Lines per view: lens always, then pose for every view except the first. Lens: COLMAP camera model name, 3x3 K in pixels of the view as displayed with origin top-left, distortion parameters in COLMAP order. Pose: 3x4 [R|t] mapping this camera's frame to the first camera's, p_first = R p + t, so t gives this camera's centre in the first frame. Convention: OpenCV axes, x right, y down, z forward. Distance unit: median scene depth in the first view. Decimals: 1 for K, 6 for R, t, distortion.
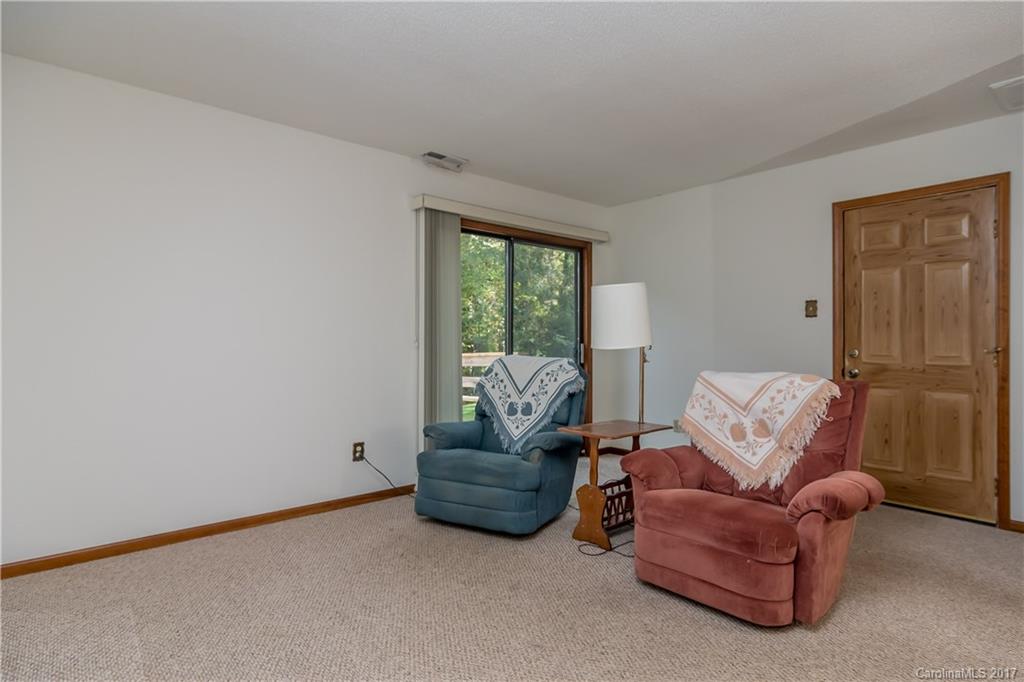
lens RADIAL K [[555.1, 0, 510.2], [0, 555.1, 339.1], [0, 0, 1]] dist [-0.005873, 0.001026]
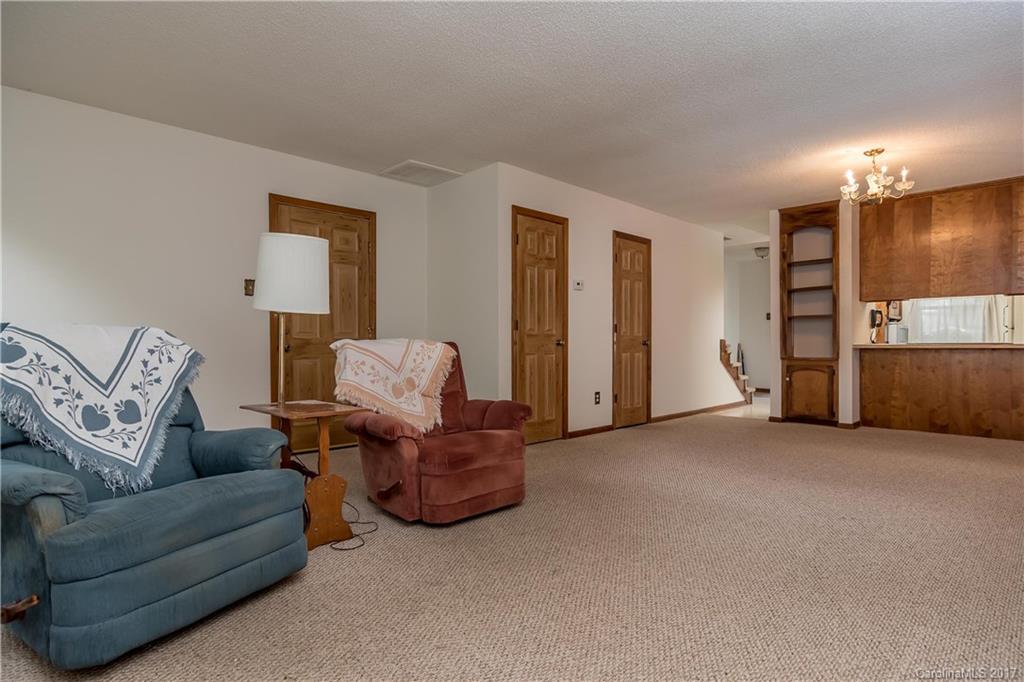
lens RADIAL K [[555.1, 0, 510.1], [0, 555.1, 346.5], [0, 0, 1]] dist [-0.005873, 0.001026]
pose [[-0.081810, -0.005264, 0.996634, -0.584959], [-0.009676, 0.999943, 0.004487, 0.050943], [-0.996601, -0.009276, -0.081856, 0.652752]]
